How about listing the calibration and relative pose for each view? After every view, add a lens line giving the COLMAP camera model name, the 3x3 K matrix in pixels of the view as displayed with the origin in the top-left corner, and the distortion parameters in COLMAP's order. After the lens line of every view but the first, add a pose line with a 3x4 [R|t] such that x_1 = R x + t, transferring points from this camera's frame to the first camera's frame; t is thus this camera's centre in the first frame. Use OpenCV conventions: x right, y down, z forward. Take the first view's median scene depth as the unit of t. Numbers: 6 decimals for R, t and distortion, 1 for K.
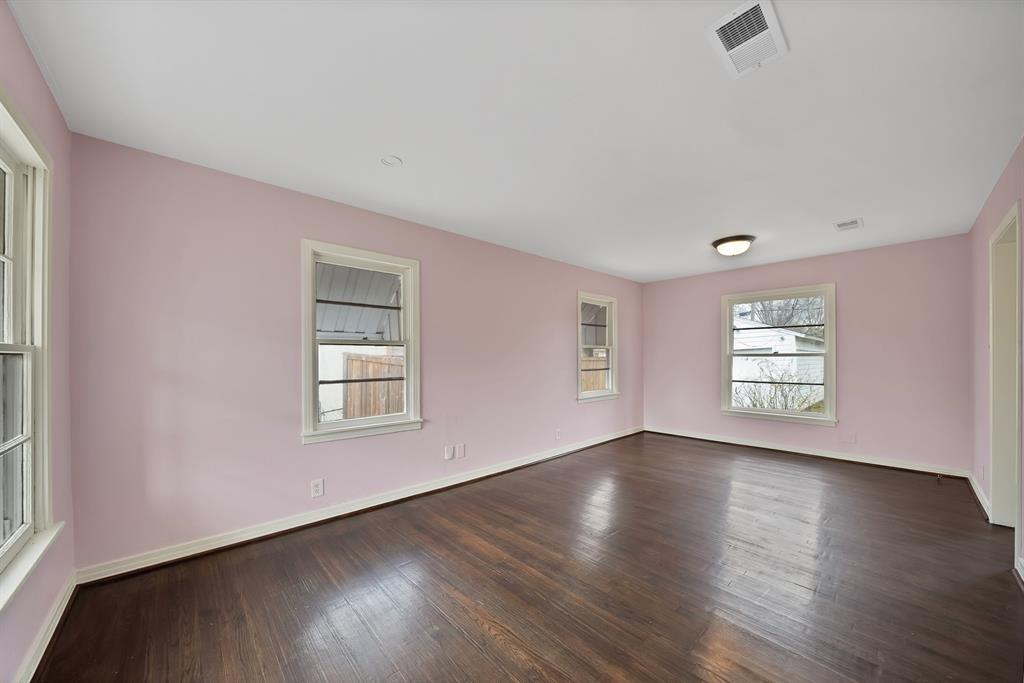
lens RADIAL K [[370.2, 0, 515.1], [0, 370.2, 354.4], [0, 0, 1]] dist [-0.021072, 0.000094]
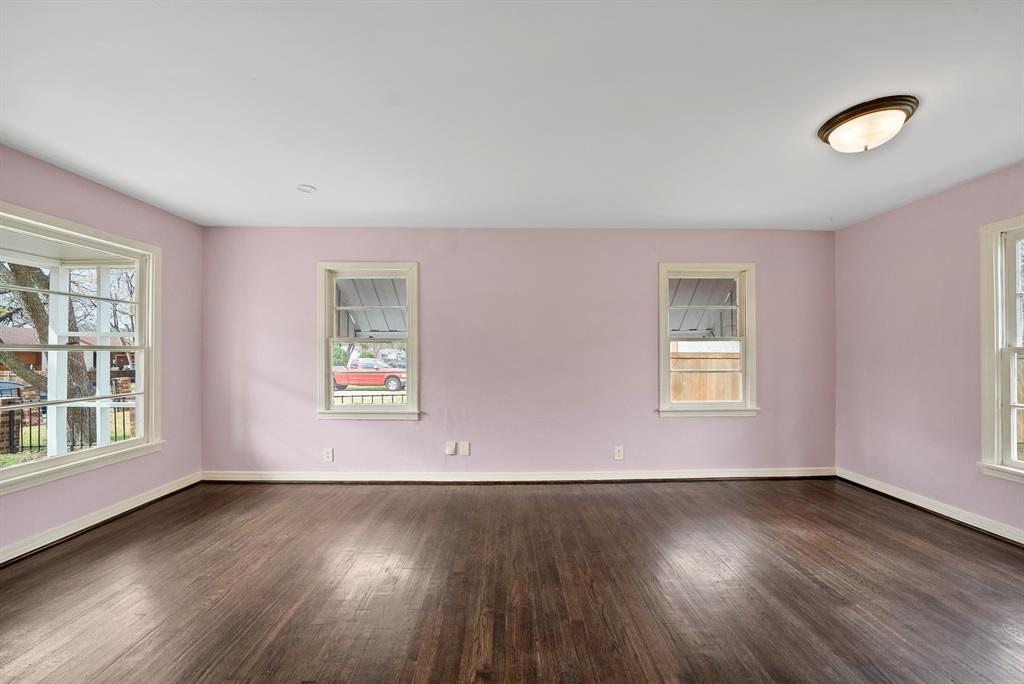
lens RADIAL K [[370.2, 0, 508.9], [0, 370.2, 346.7], [0, 0, 1]] dist [-0.021072, 0.000094]
pose [[0.744786, -0.006434, -0.667273, 0.543959], [0.001847, 0.999970, -0.007581, -0.000890], [0.667301, 0.004414, 0.744775, 0.322164]]
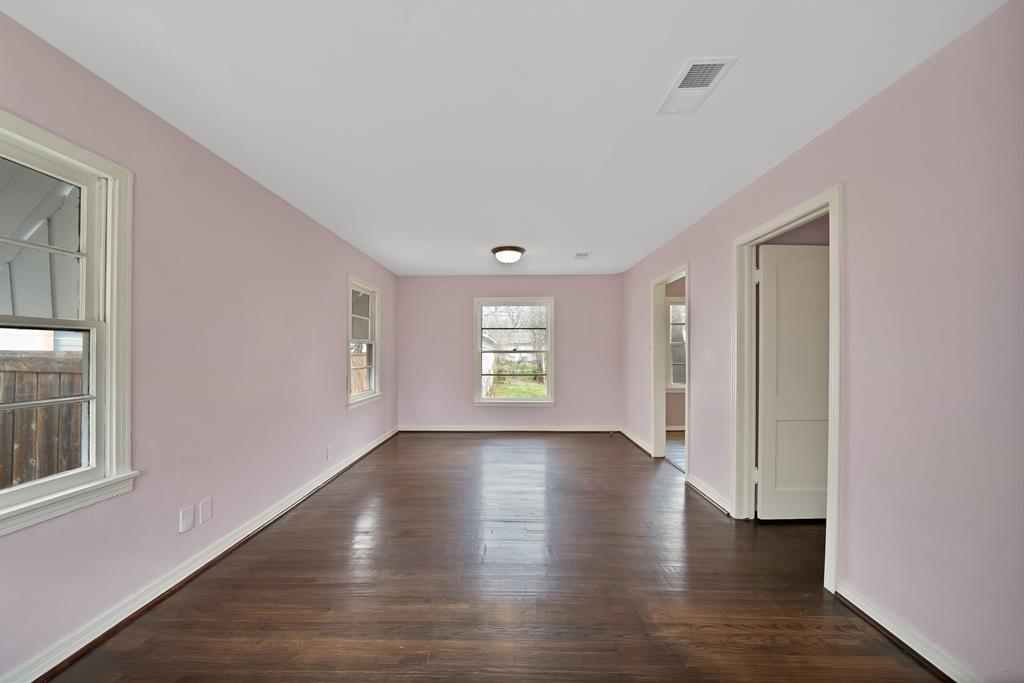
lens RADIAL K [[370.2, 0, 511.8], [0, 370.2, 347.2], [0, 0, 1]] dist [-0.021072, 0.000094]
pose [[0.687086, 0.012494, 0.726468, -0.218451], [-0.006674, 0.999918, -0.010885, -0.000199], [-0.726545, 0.002631, 0.687114, 0.215673]]
